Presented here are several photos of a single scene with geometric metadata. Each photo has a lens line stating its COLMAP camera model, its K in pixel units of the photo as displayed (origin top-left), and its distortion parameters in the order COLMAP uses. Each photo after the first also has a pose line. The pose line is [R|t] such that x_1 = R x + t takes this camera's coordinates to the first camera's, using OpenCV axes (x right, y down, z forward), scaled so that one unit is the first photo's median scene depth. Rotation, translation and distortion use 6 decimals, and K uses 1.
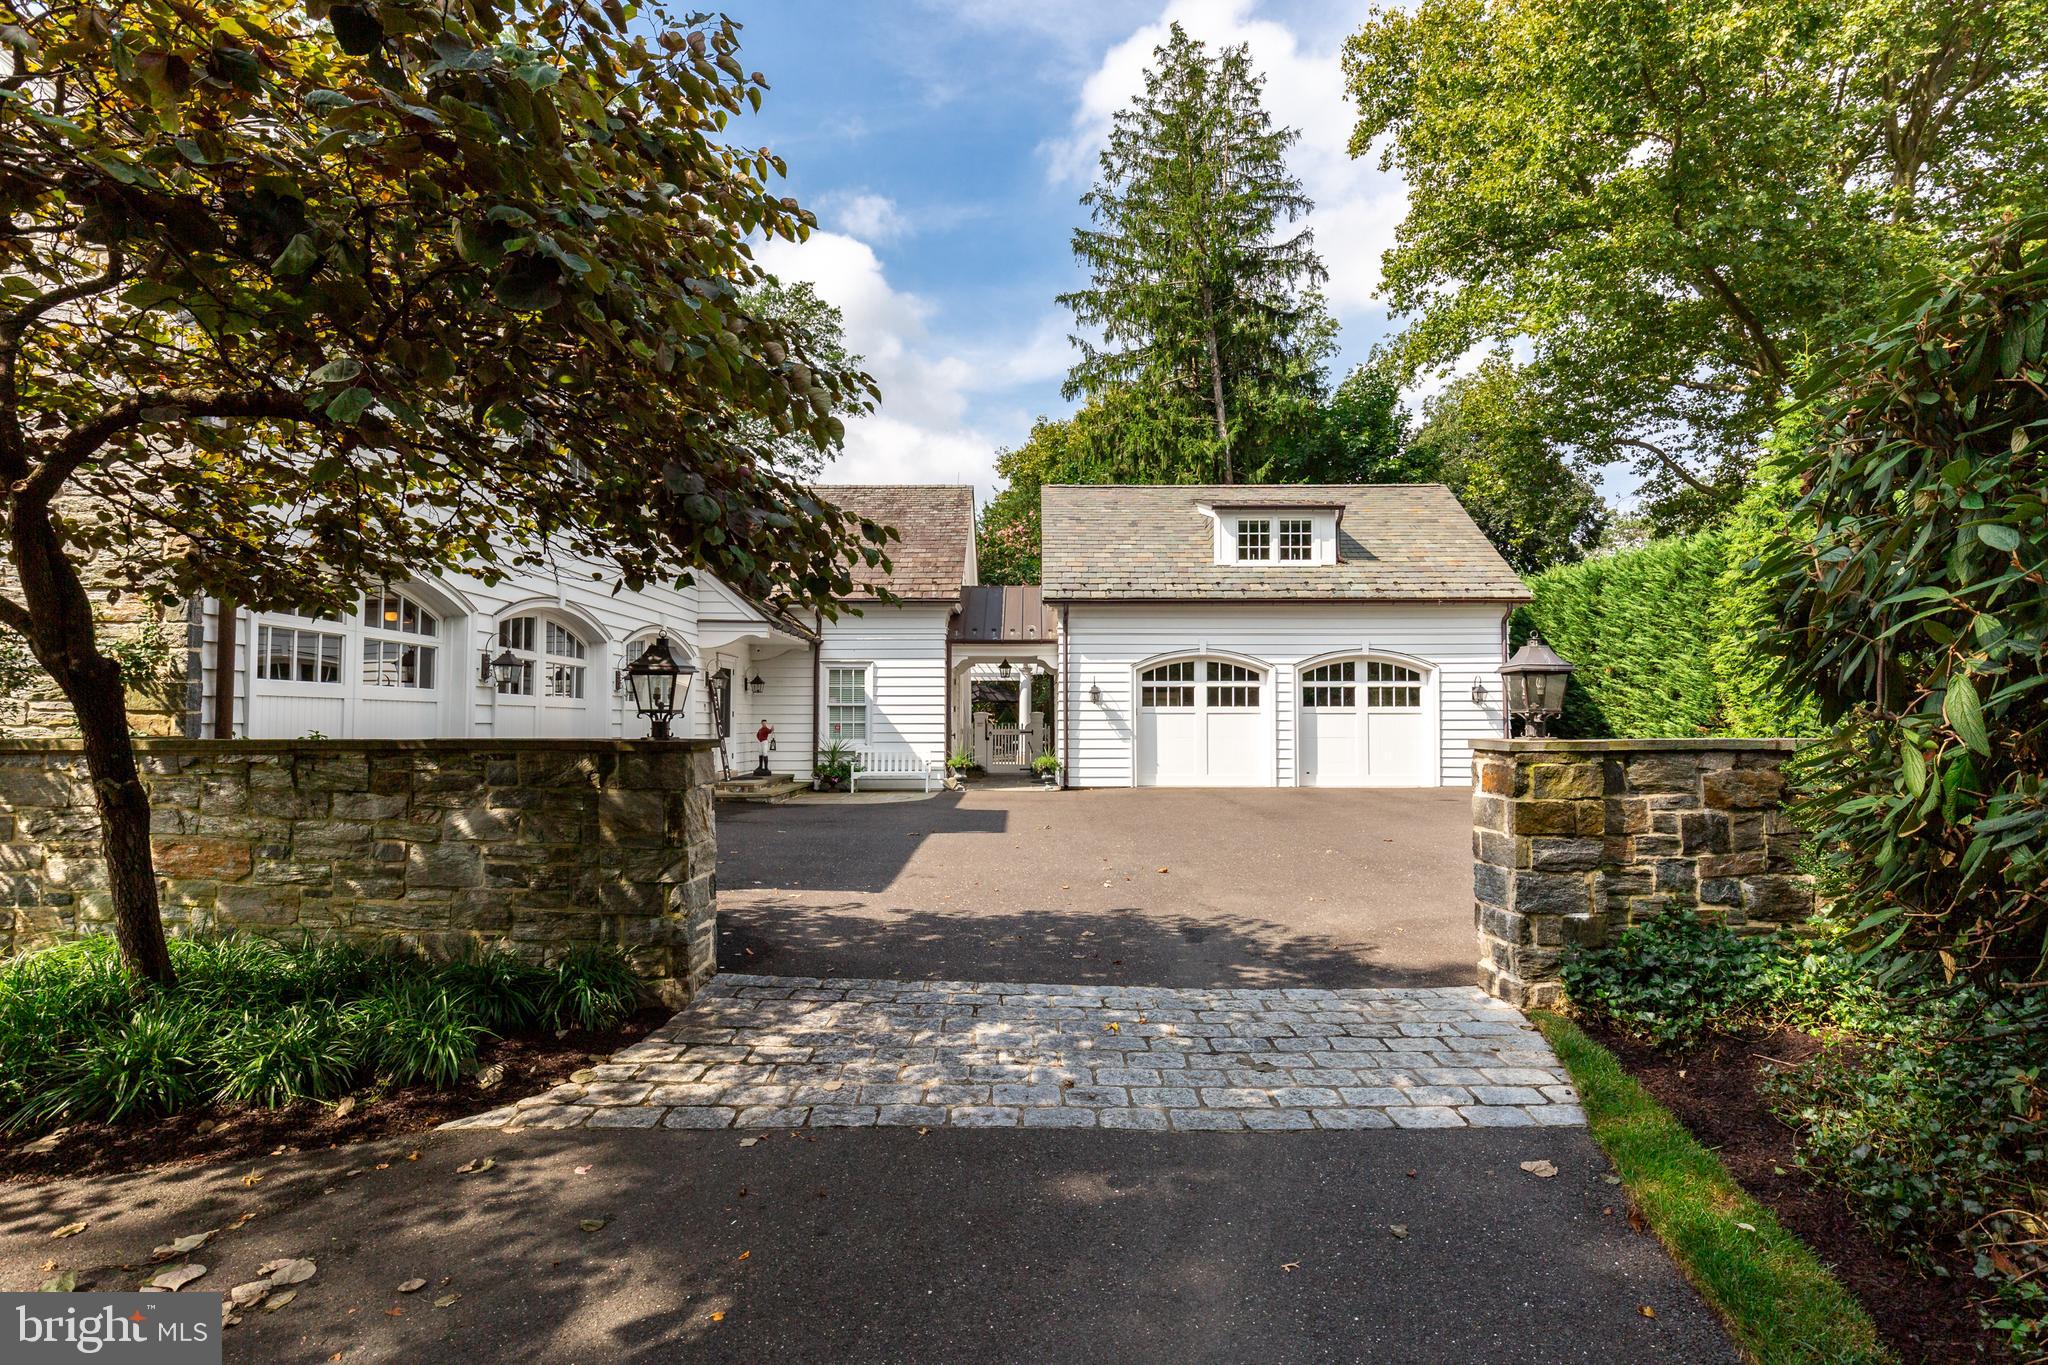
lens RADIAL K [[999.6, 0, 1028.7], [0, 999.6, 679.7], [0, 0, 1]] dist [0.000854, -0.000113]
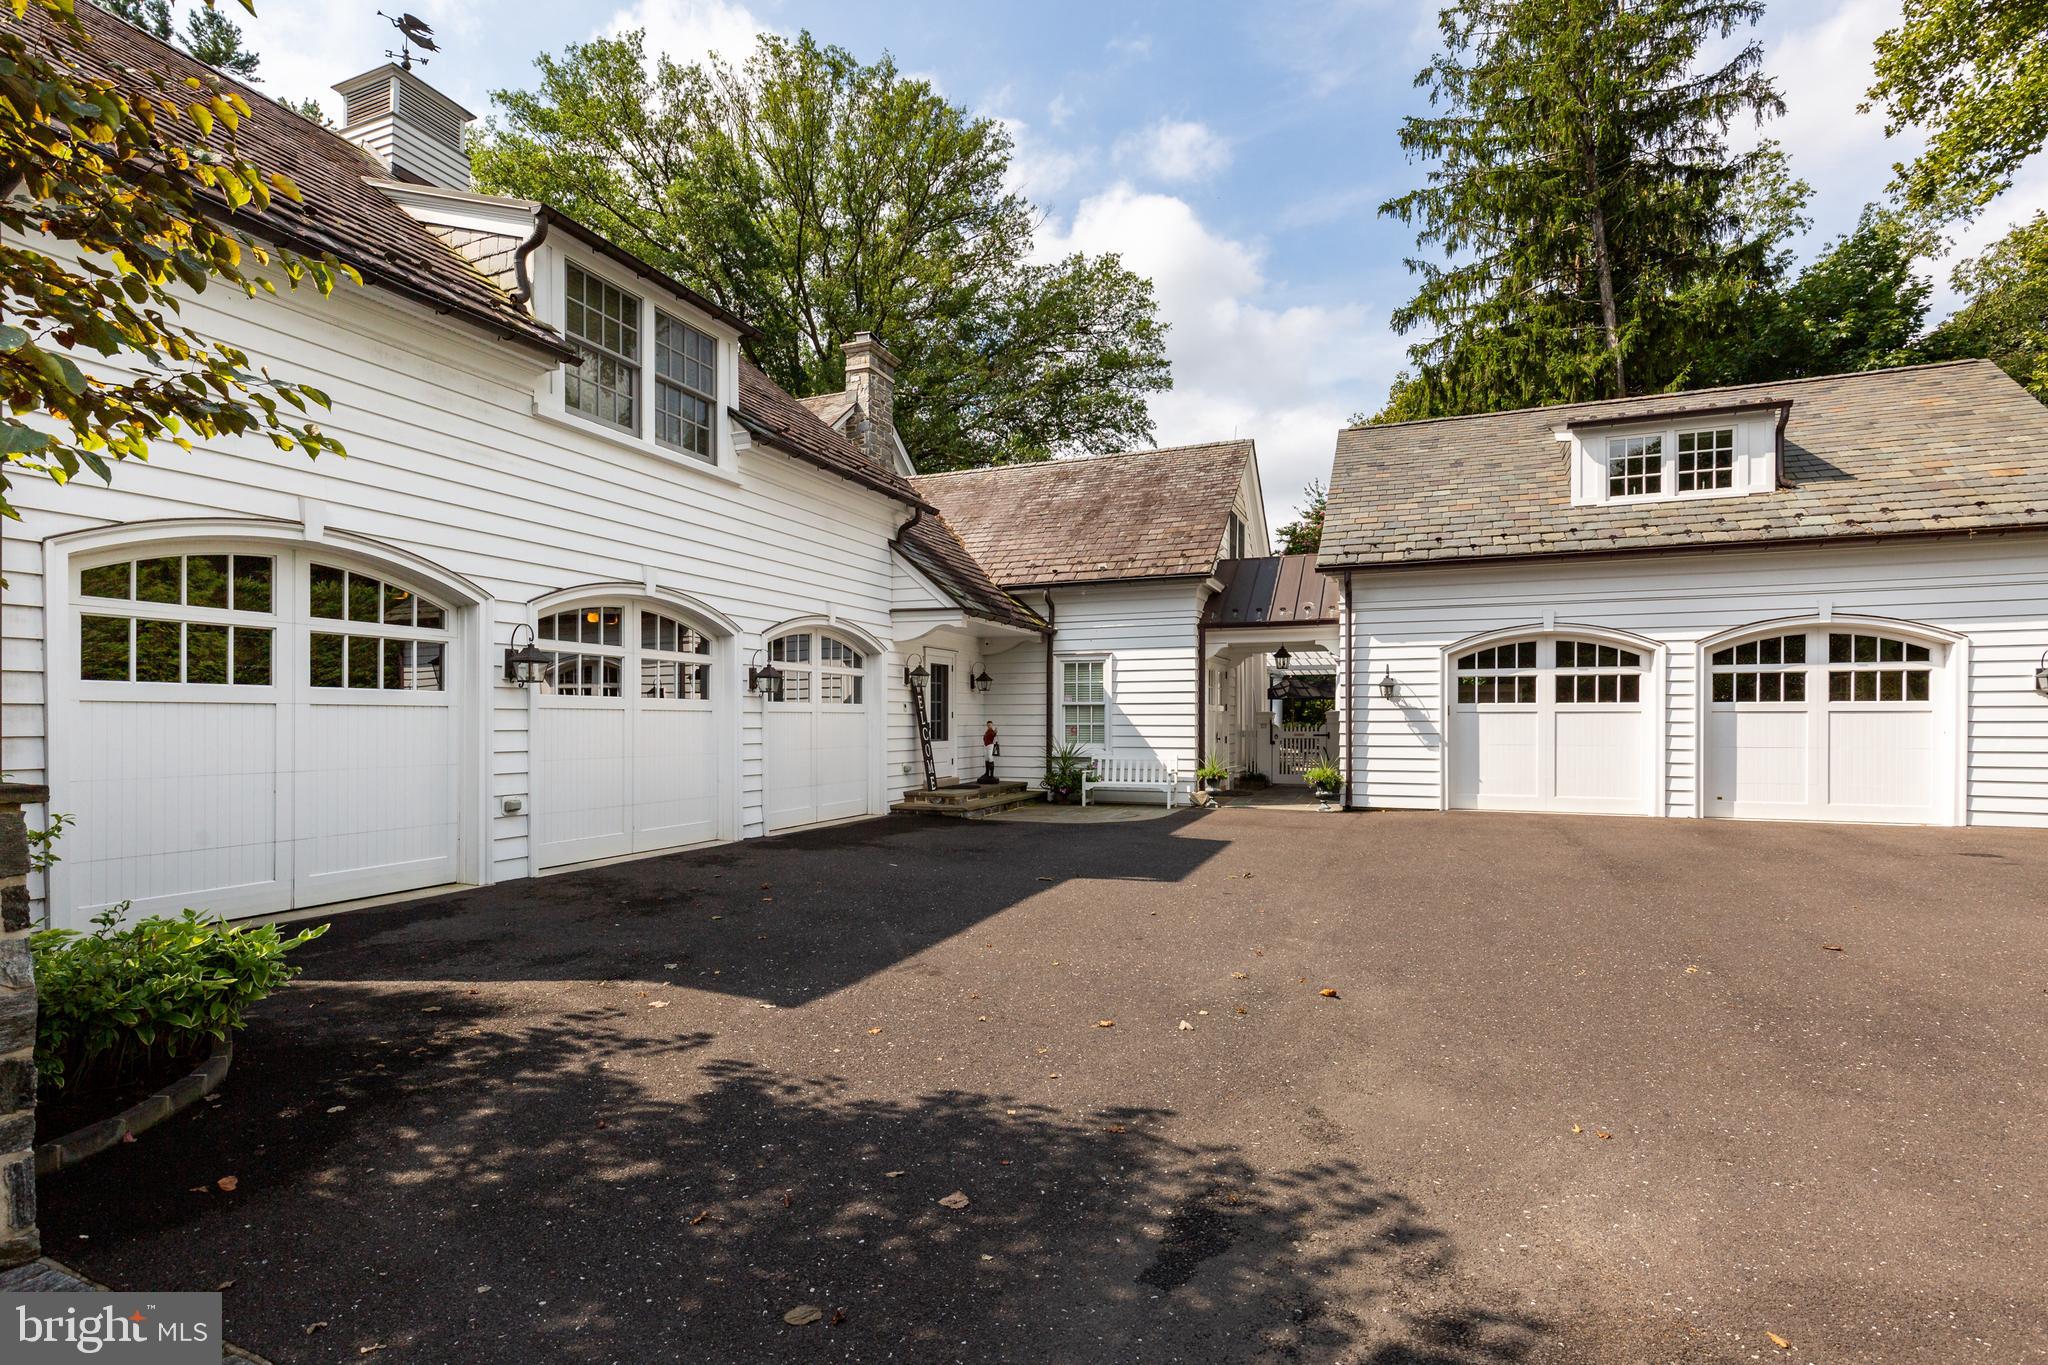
lens RADIAL K [[1010.7, 0, 973.1], [0, 1010.7, 726.7], [0, 0, 1]] dist [-0.011455, 0.002172]
pose [[0.922790, 0.001800, -0.385298, 0.068201], [0.016788, 0.998852, 0.044873, 0.004157], [0.384937, -0.047876, 0.921700, 0.157711]]
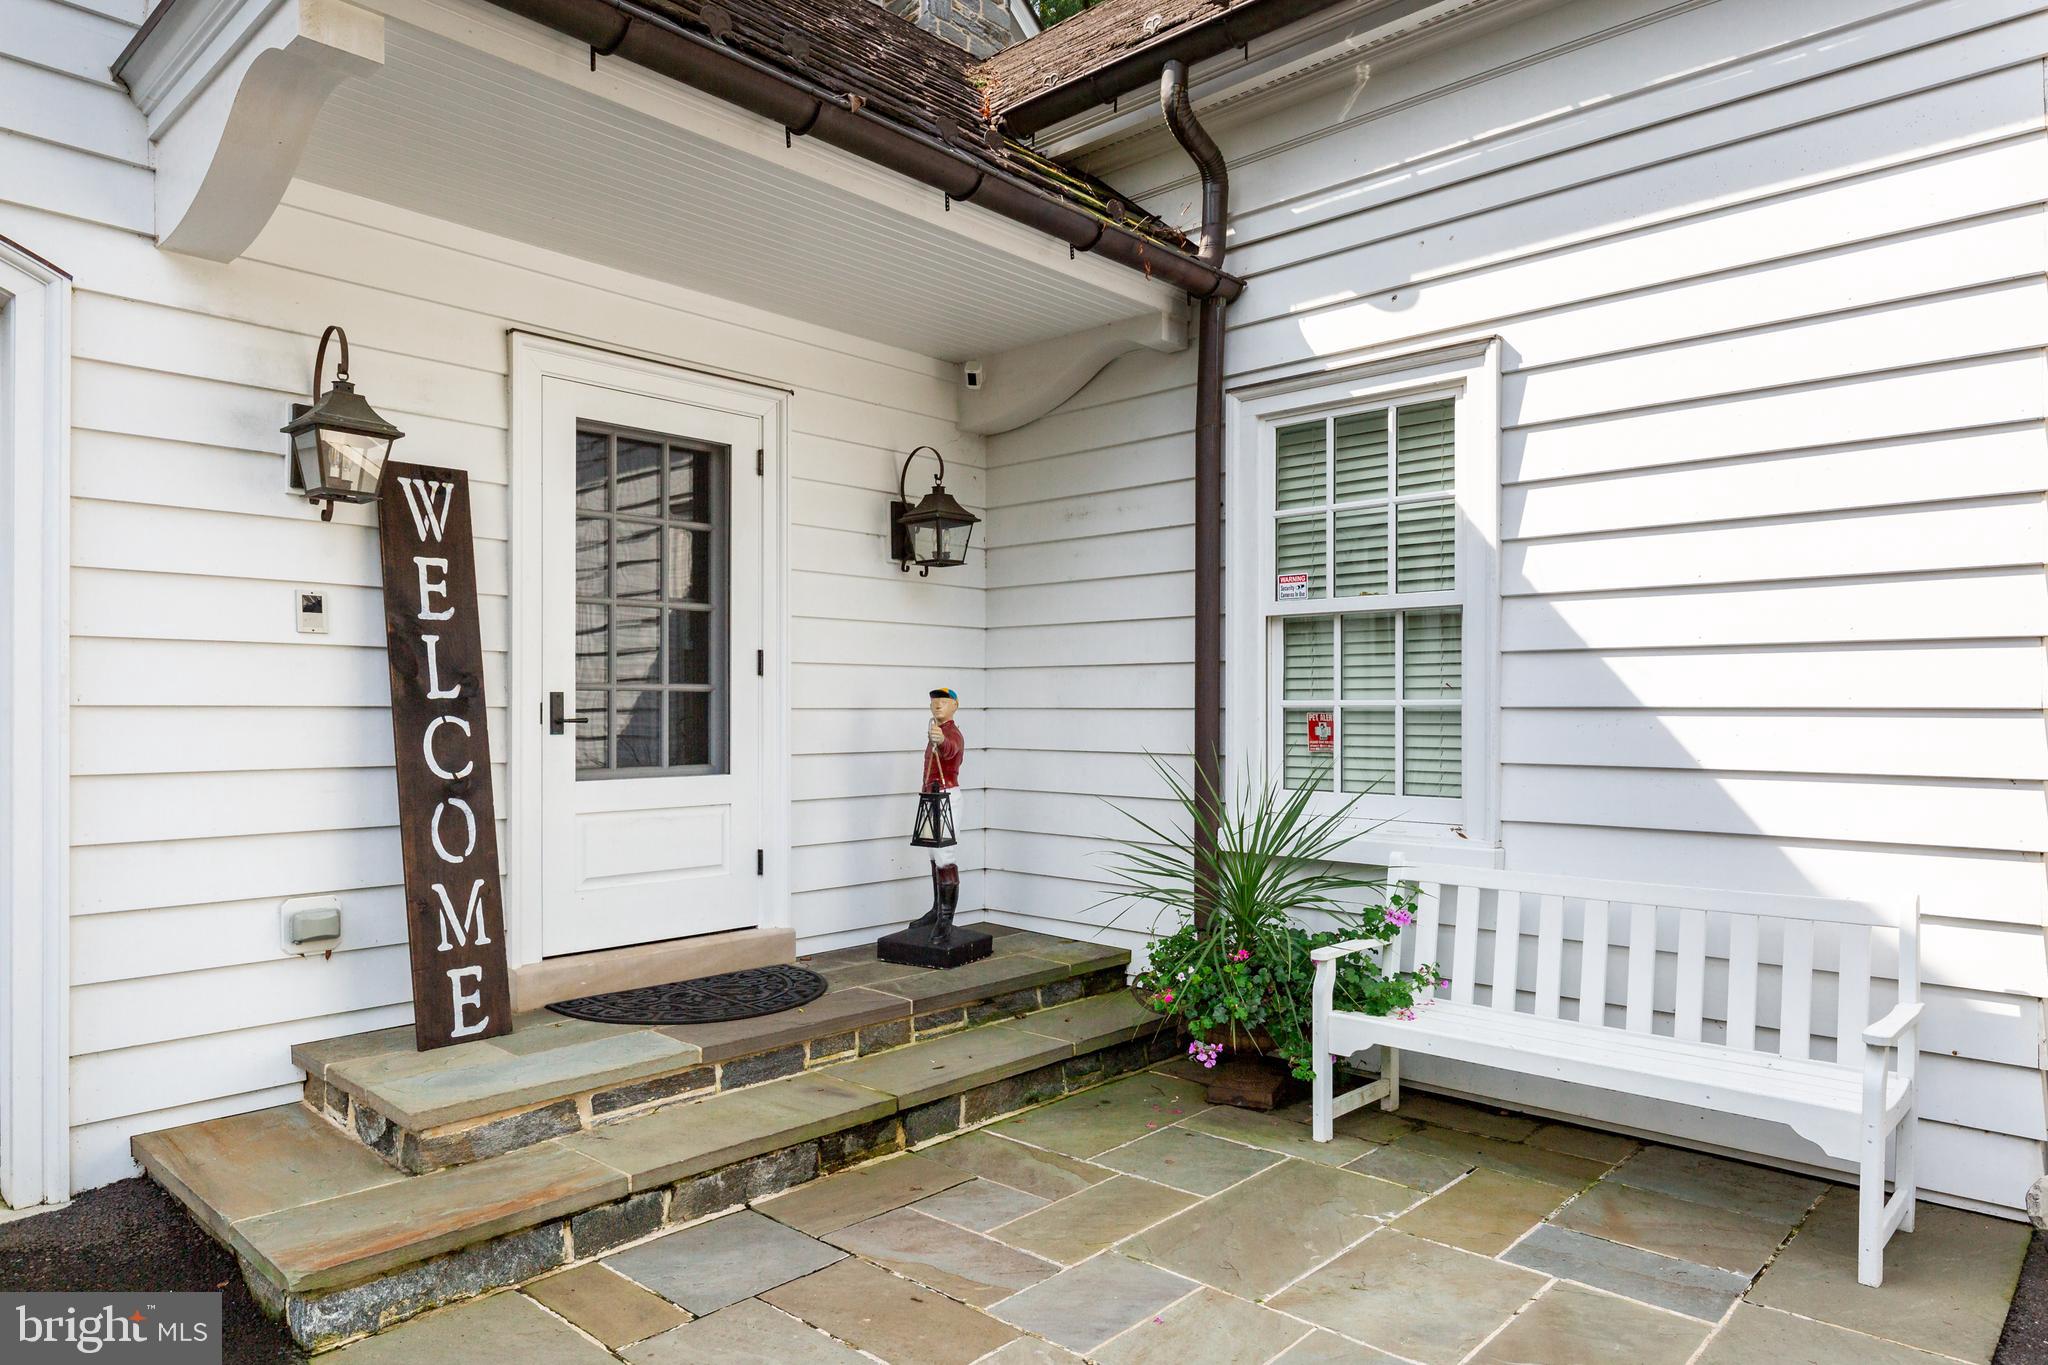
lens RADIAL K [[1244.2, 0, 1031.1], [0, 1244.2, 698.0], [0, 0, 1]] dist [0.002388, 0.000121]
pose [[0.755911, -0.006328, -0.654644, -0.079916], [0.023178, 0.999585, 0.017102, 0.036950], [0.654264, -0.028101, 0.755744, 0.800544]]
